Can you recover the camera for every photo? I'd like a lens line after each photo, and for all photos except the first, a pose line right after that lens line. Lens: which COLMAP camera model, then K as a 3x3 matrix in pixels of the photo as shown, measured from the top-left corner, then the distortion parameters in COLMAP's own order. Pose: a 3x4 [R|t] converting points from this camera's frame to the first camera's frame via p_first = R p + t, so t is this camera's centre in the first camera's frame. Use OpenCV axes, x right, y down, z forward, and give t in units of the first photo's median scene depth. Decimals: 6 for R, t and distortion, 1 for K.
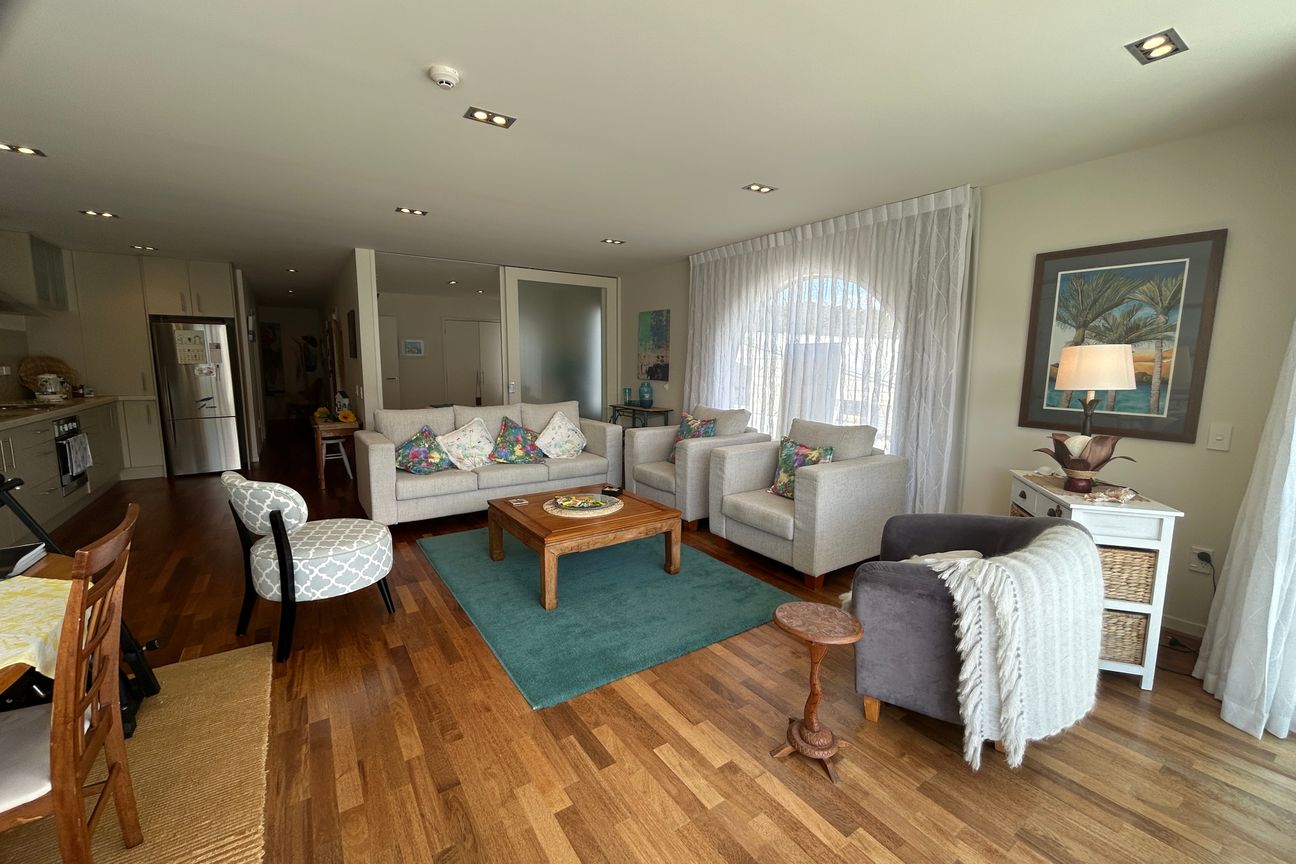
lens RADIAL K [[523.0, 0, 642.3], [0, 523.0, 433.7], [0, 0, 1]] dist [0.000774, 0.000096]
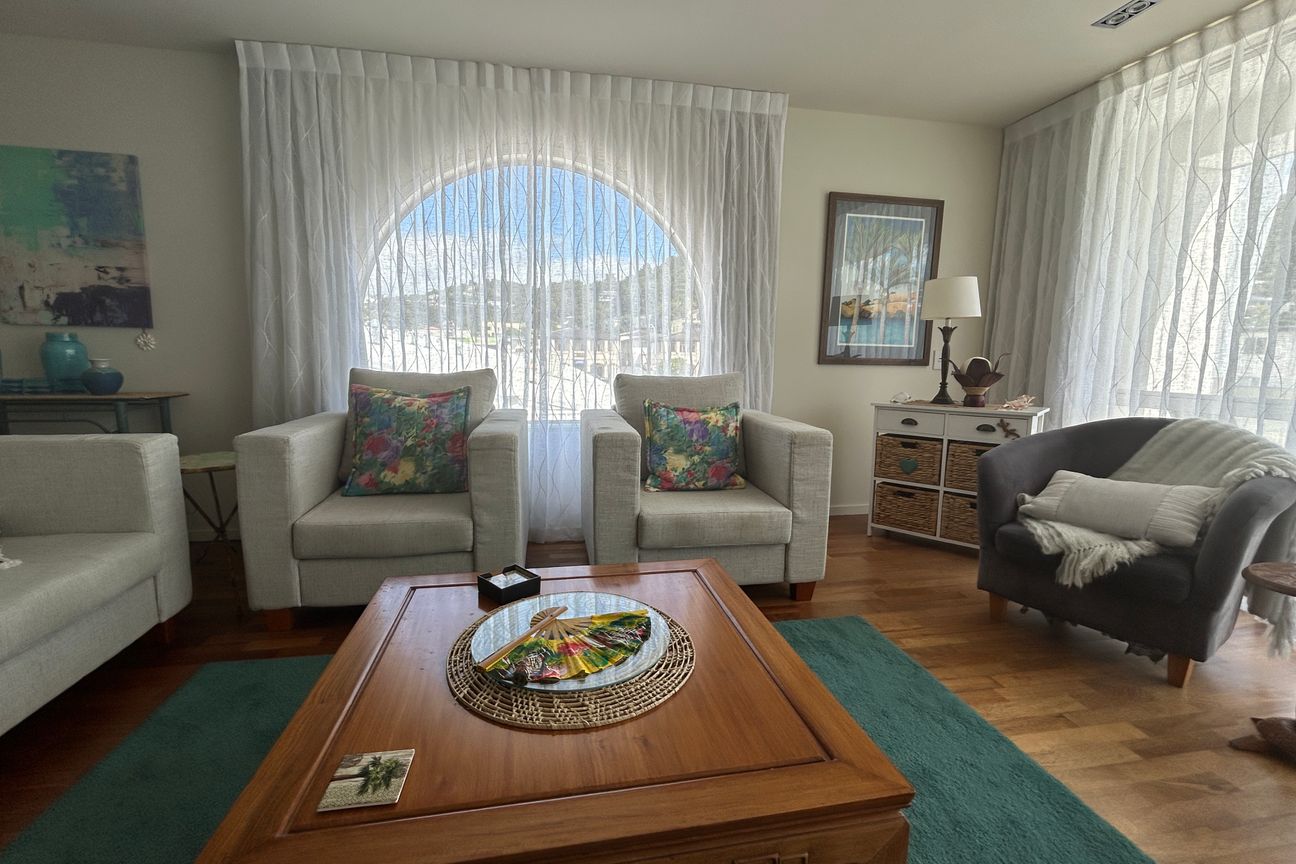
lens RADIAL K [[560.9, 0, 646.2], [0, 560.9, 431.6], [0, 0, 1]] dist [-0.001590, 0.000992]
pose [[0.405400, -0.129254, 0.904955, -0.362569], [0.115457, 0.989265, 0.089574, -0.018032], [-0.906819, 0.068170, 0.415971, 0.749330]]
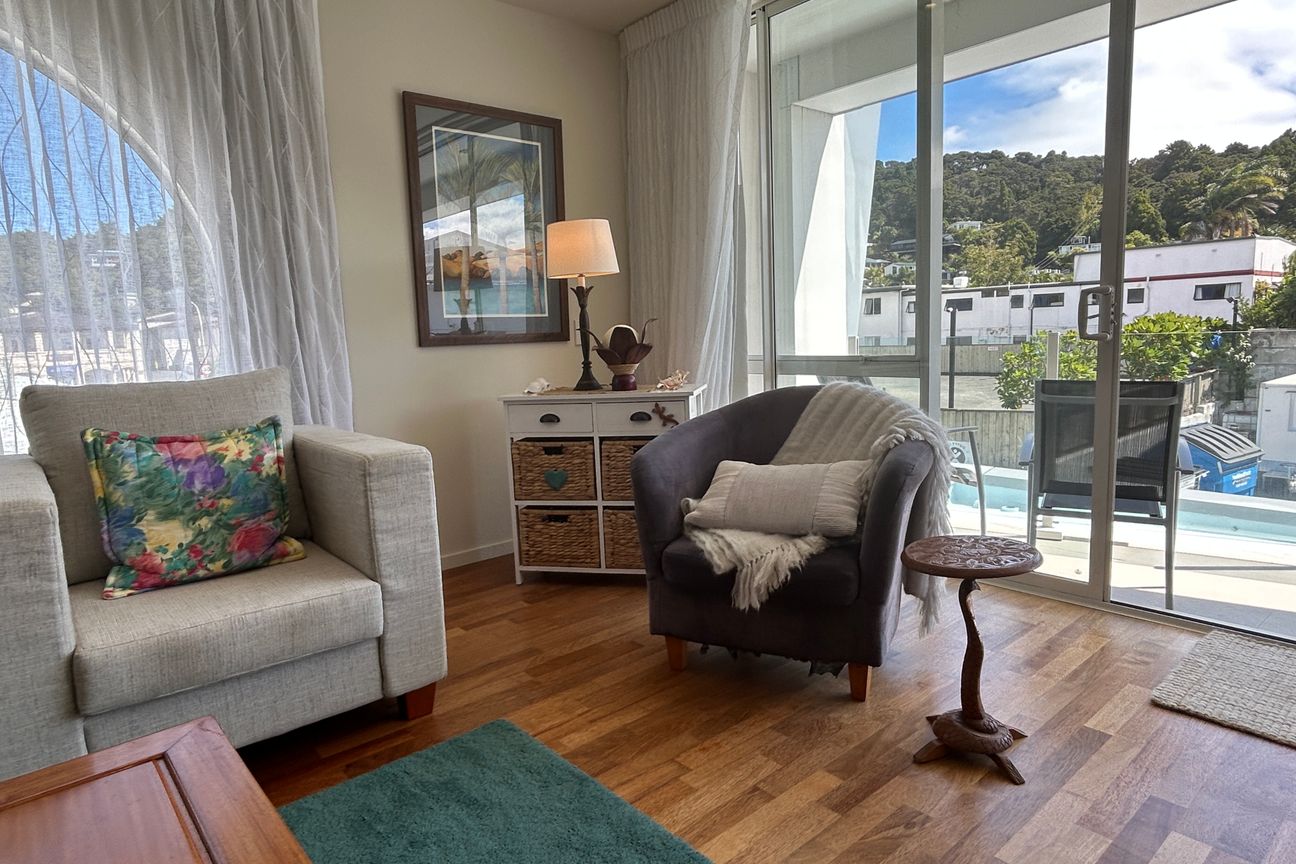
lens RADIAL K [[764.5, 0, 640.8], [0, 764.5, 432.3], [0, 0, 1]] dist [-0.005890, 0.000619]
pose [[-0.111413, -0.134990, 0.984563, -0.269753], [0.172442, 0.973076, 0.152929, -0.007127], [-0.978698, 0.186819, -0.085136, 0.717249]]
